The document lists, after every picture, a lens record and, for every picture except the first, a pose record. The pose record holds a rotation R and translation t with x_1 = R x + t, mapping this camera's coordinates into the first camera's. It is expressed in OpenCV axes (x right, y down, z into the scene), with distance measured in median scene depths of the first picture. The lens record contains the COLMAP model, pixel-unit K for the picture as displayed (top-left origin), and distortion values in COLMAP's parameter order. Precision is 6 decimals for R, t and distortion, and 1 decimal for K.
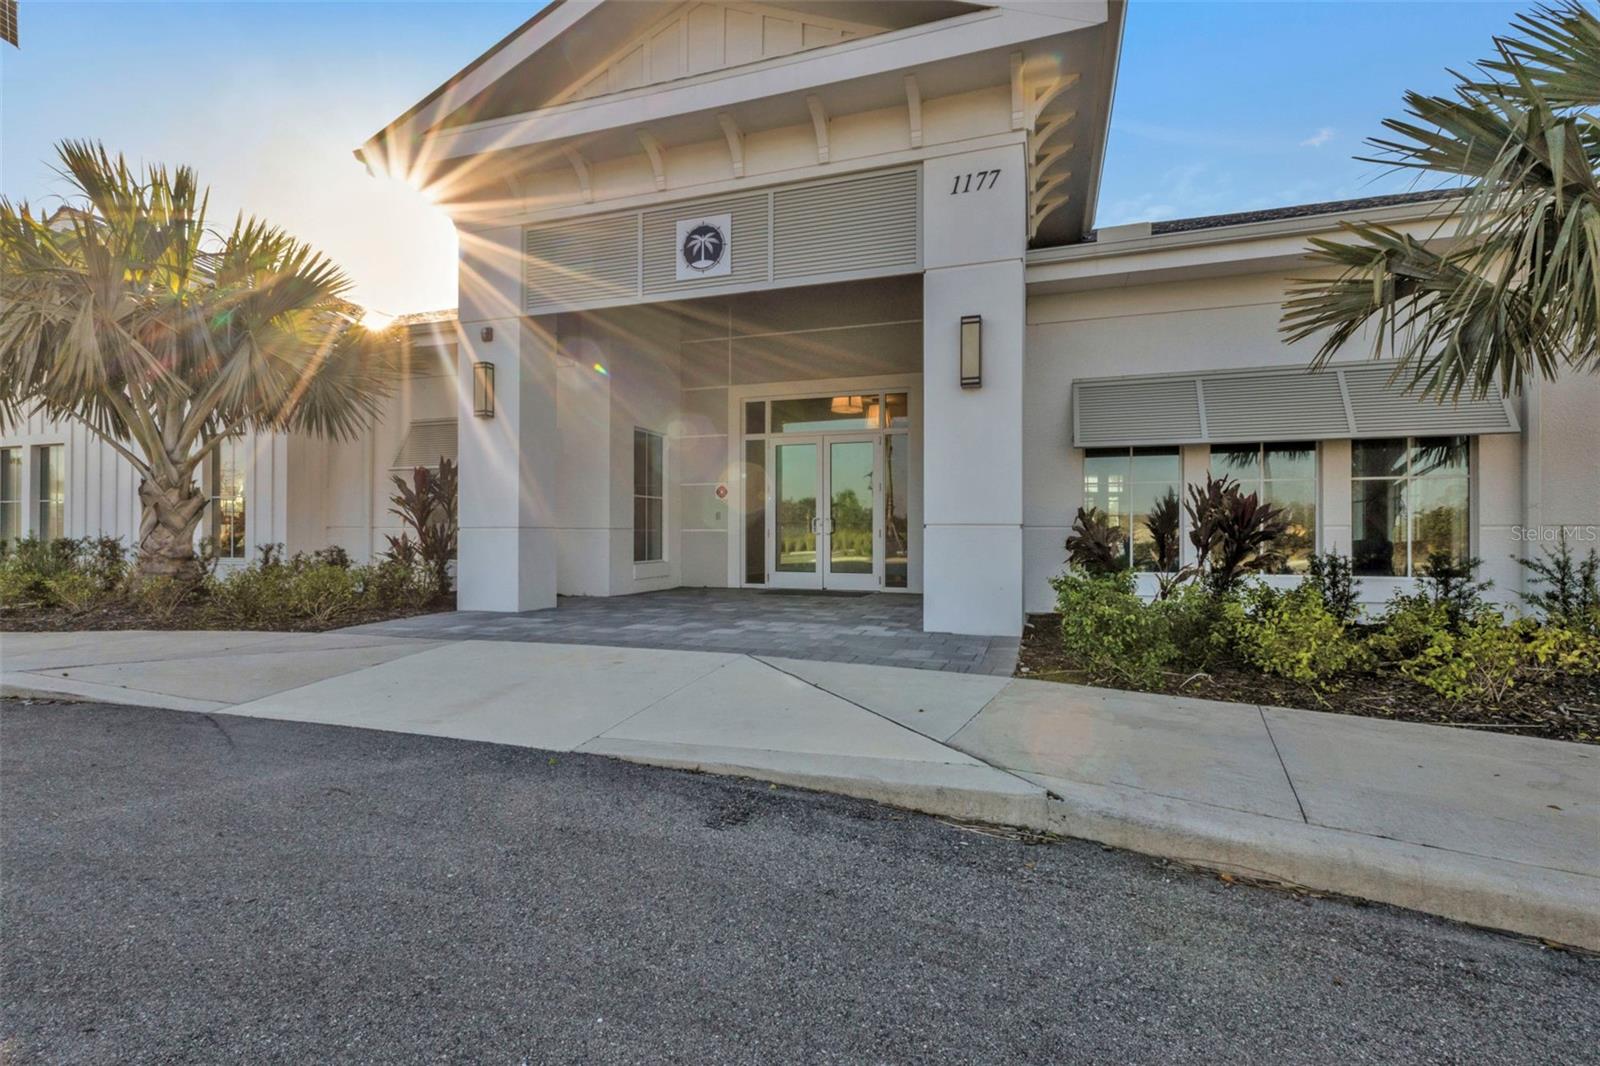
lens RADIAL K [[692.6, 0, 790.4], [0, 692.6, 530.4], [0, 0, 1]] dist [0.002573, 0.000285]
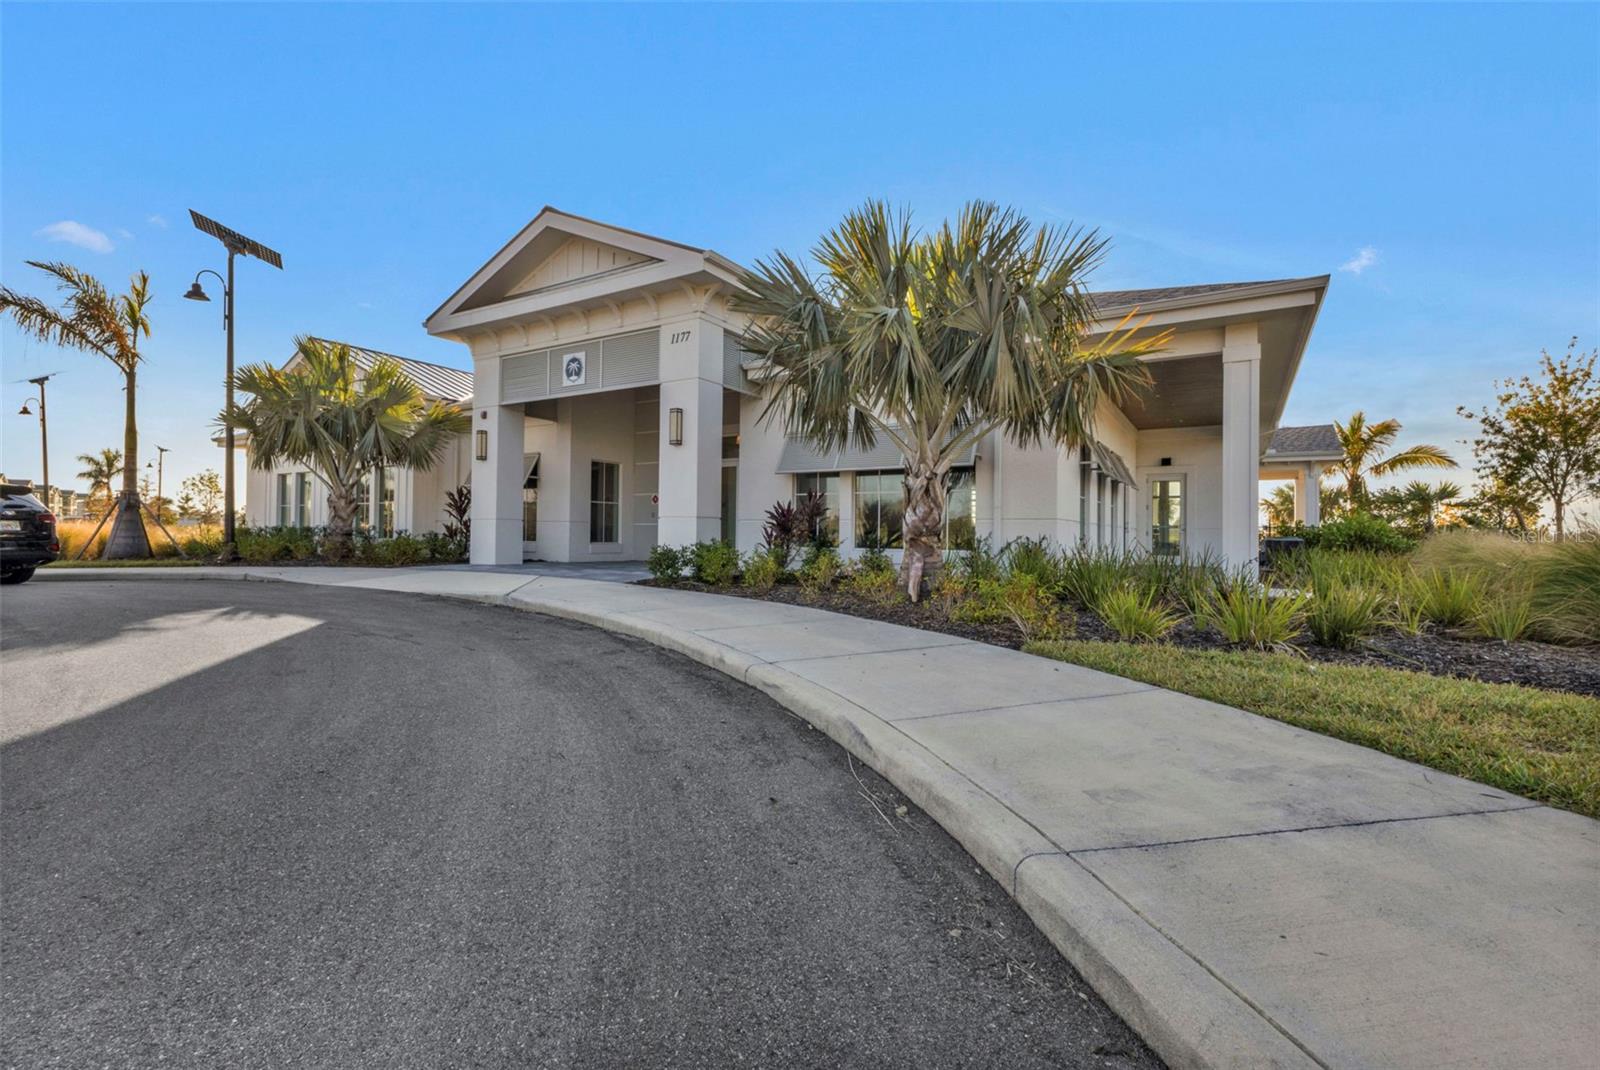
lens RADIAL K [[692.6, 0, 810.0], [0, 692.6, 532.5], [0, 0, 1]] dist [0.002573, 0.000285]
pose [[0.975953, 0.008967, -0.217798, 0.850541], [-0.010456, 0.999929, -0.005688, 0.034147], [0.217731, 0.007829, 0.975977, -0.640613]]
